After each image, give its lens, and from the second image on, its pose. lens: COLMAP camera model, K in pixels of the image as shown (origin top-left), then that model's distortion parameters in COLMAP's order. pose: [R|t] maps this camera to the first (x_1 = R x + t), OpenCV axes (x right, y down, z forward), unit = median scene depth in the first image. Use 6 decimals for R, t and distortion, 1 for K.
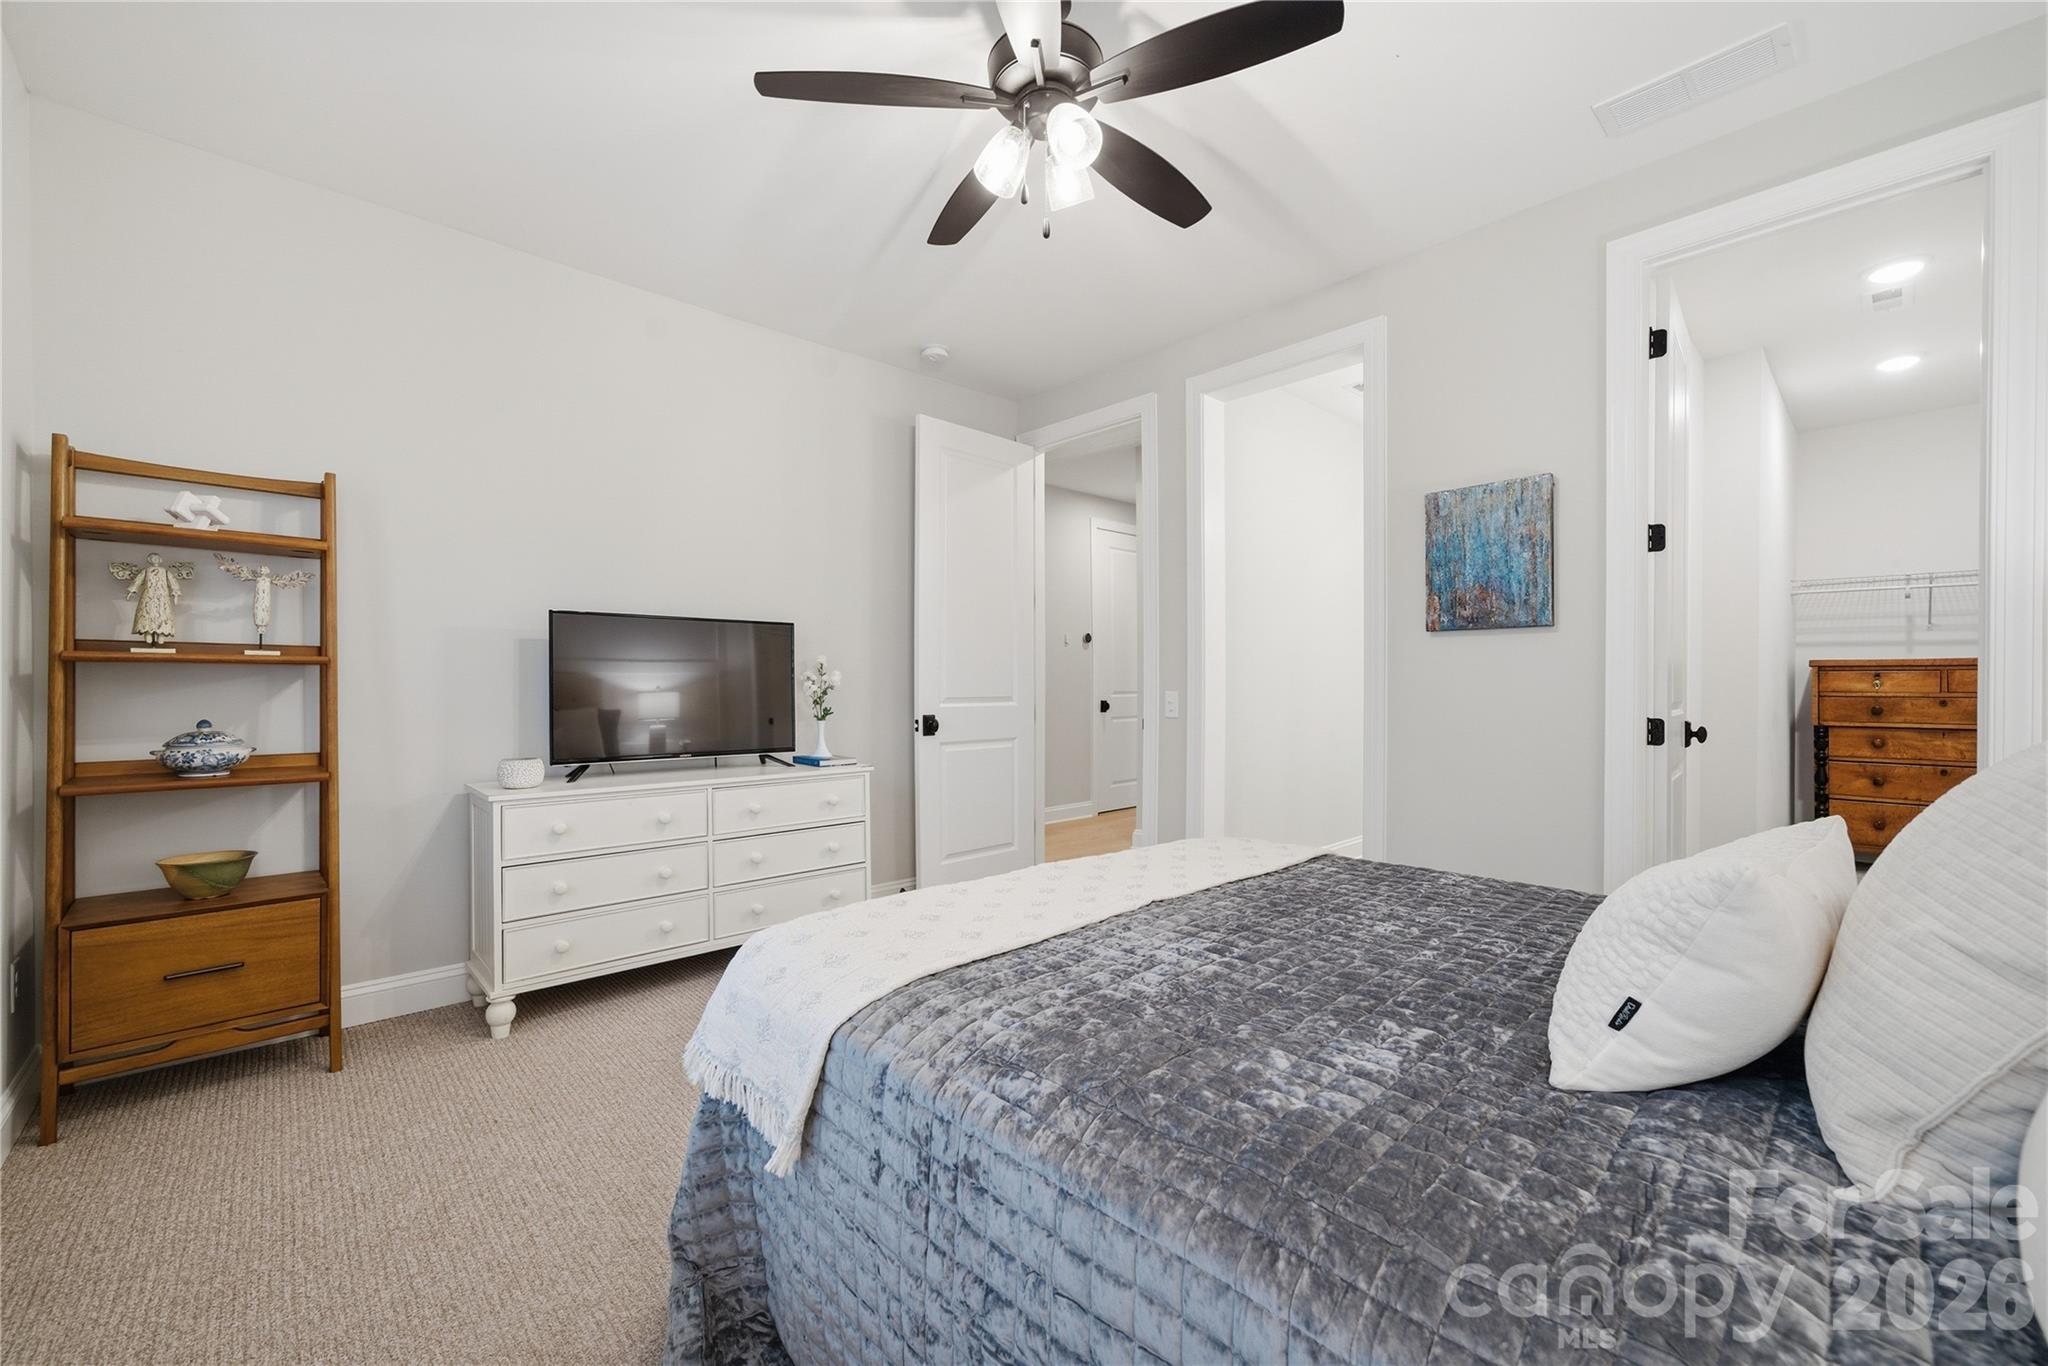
lens RADIAL K [[821.9, 0, 1022.0], [0, 821.9, 694.3], [0, 0, 1]] dist [-0.000668, -0.000121]
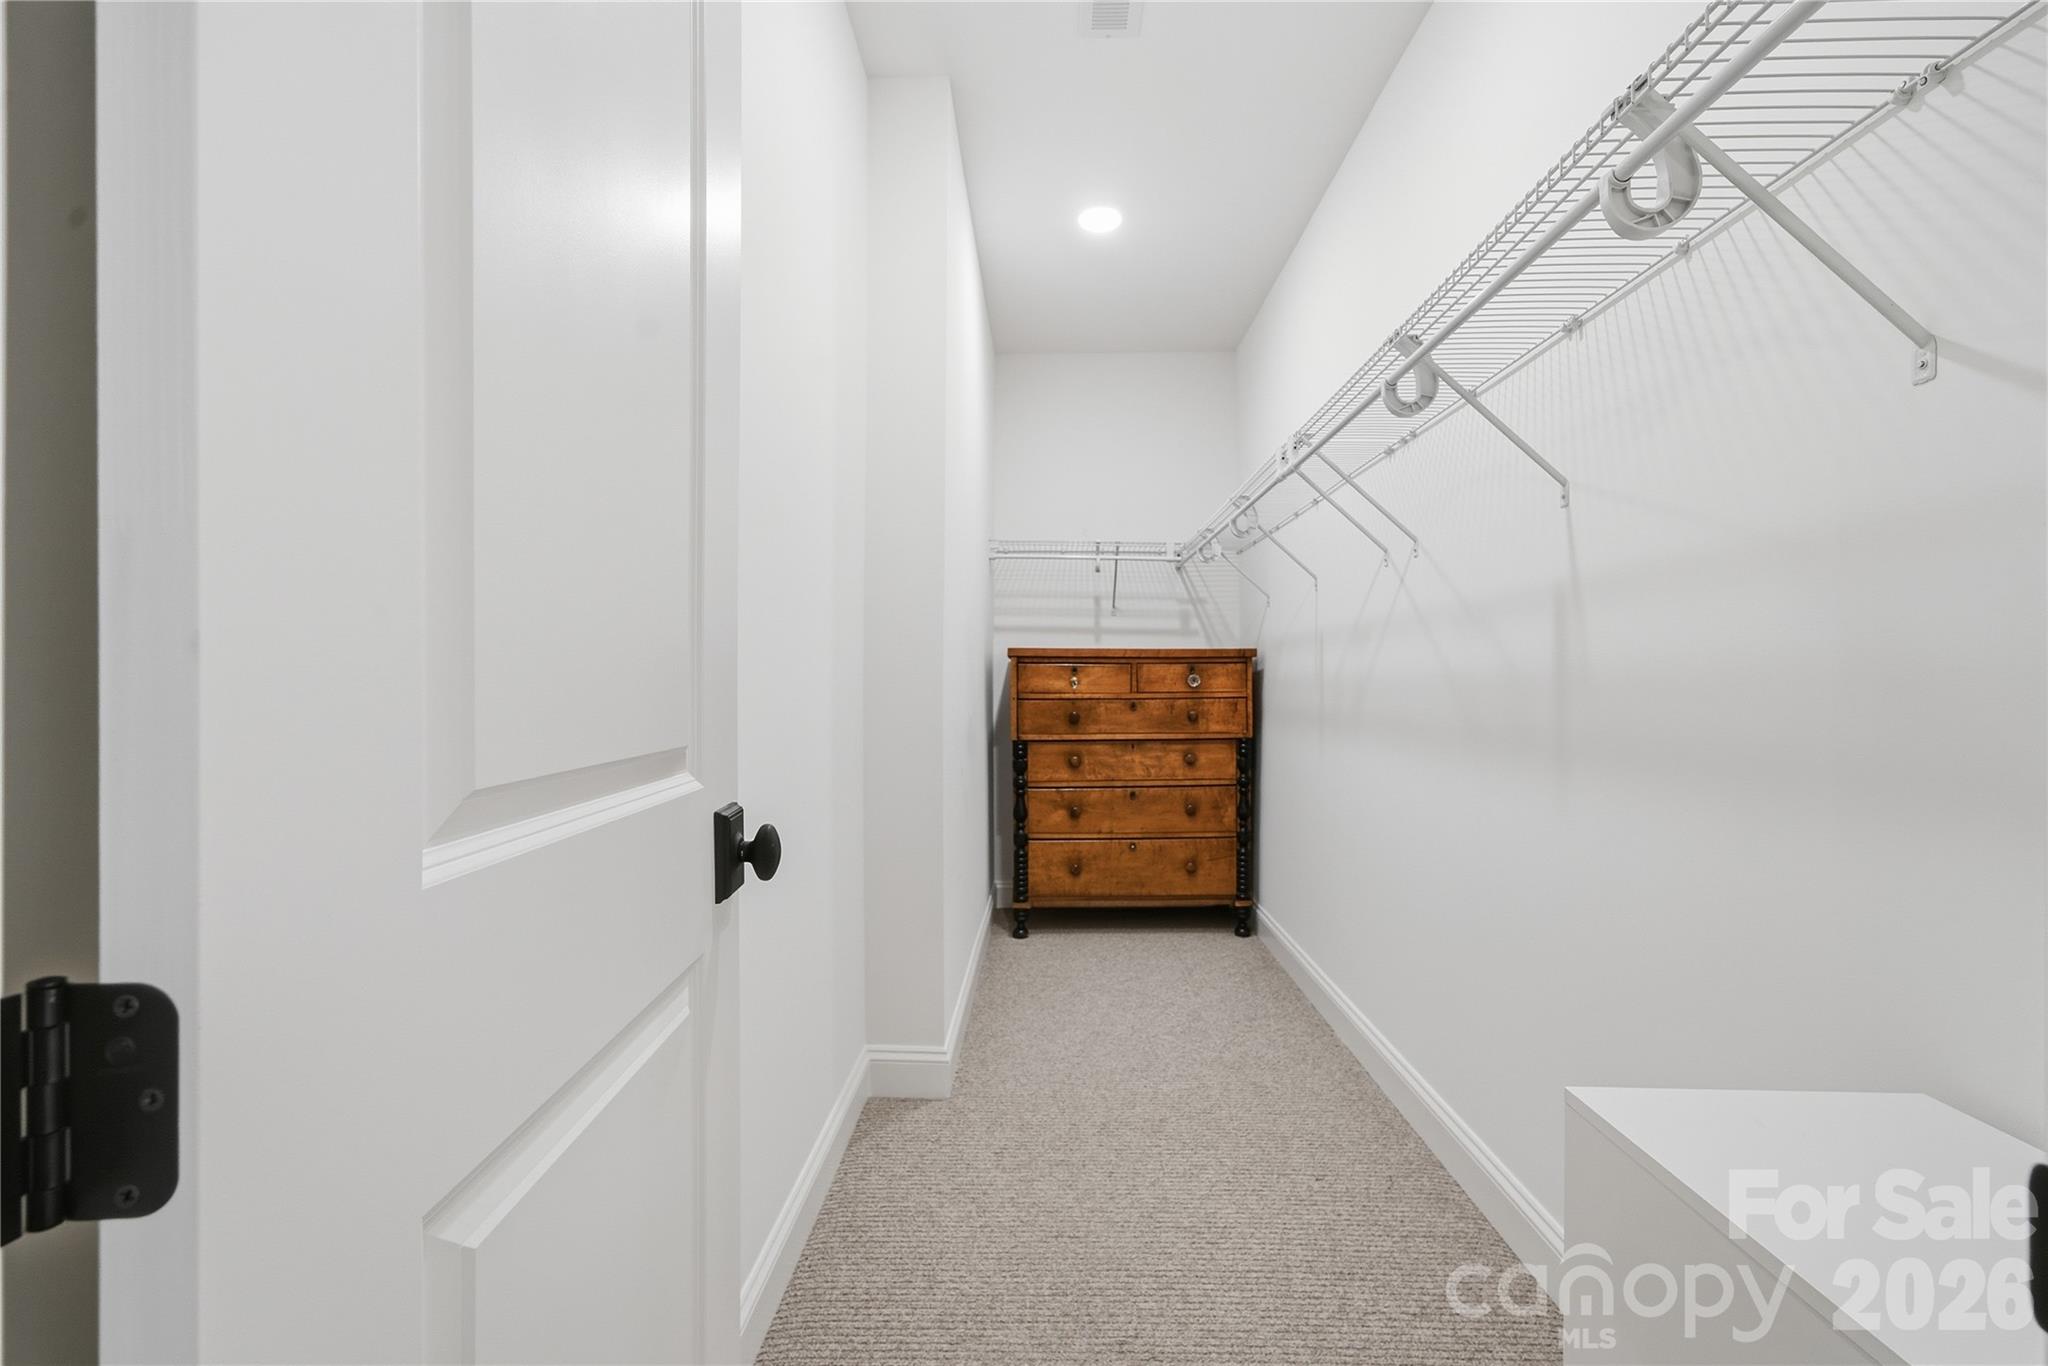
lens RADIAL K [[821.9, 0, 1030.5], [0, 821.9, 683.1], [0, 0, 1]] dist [-0.000668, -0.000121]
pose [[0.696450, 0.000481, 0.717605, 0.476557], [0.003452, 0.999986, -0.004020, -0.008270], [-0.717597, 0.005277, 0.696438, 0.506021]]
